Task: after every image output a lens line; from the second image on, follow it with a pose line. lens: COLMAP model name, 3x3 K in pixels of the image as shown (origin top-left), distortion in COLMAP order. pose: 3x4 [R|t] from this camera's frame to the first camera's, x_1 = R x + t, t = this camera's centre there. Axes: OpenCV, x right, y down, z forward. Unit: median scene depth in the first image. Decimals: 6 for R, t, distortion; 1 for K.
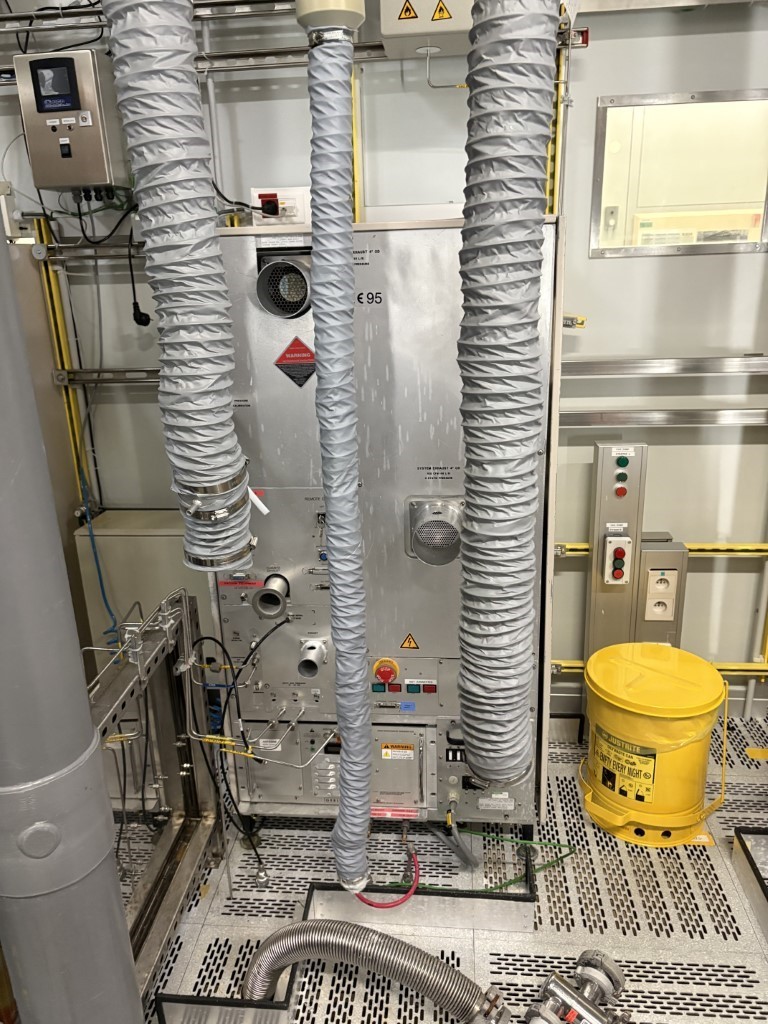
lens RADIAL K [[781.1, 0, 384.0], [0, 781.1, 512.0], [0, 0, 1]] dist [-0.003644, -0.004124]
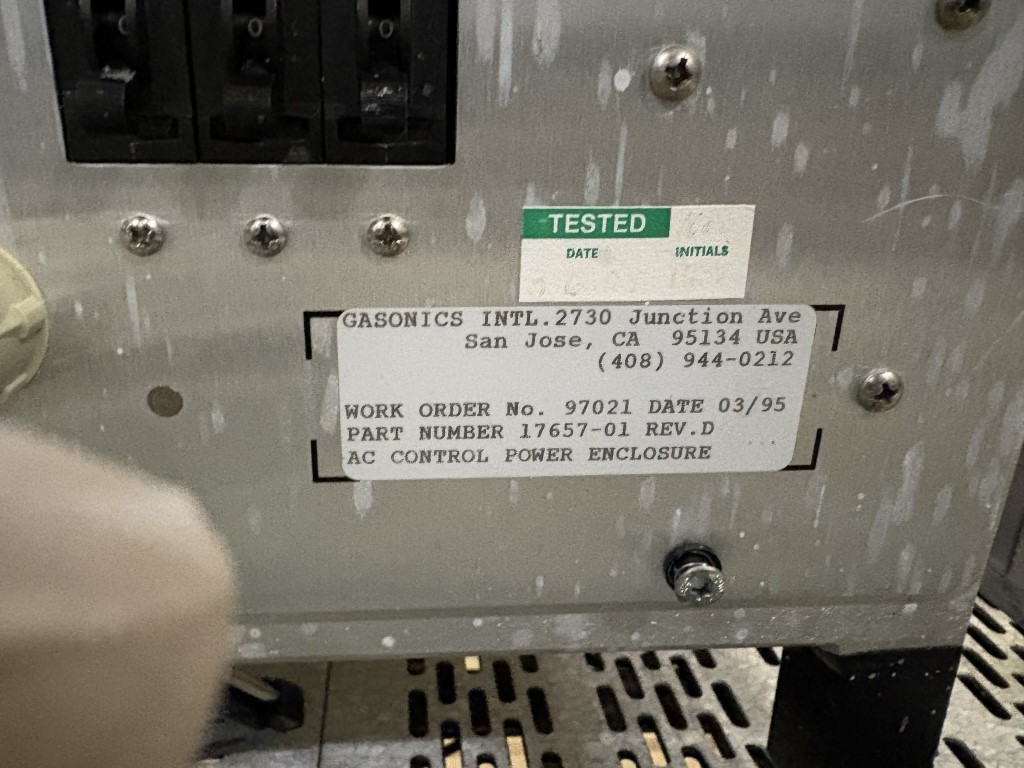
lens RADIAL K [[783.1, 0, 512.0], [0, 783.1, 384.0], [0, 0, 1]] dist [0.000899, 0.000267]
pose [[0.970270, -0.015421, 0.241531, 0.119768], [0.007564, 0.999413, 0.033427, 0.369126], [-0.241905, -0.030606, 0.969817, 0.927855]]
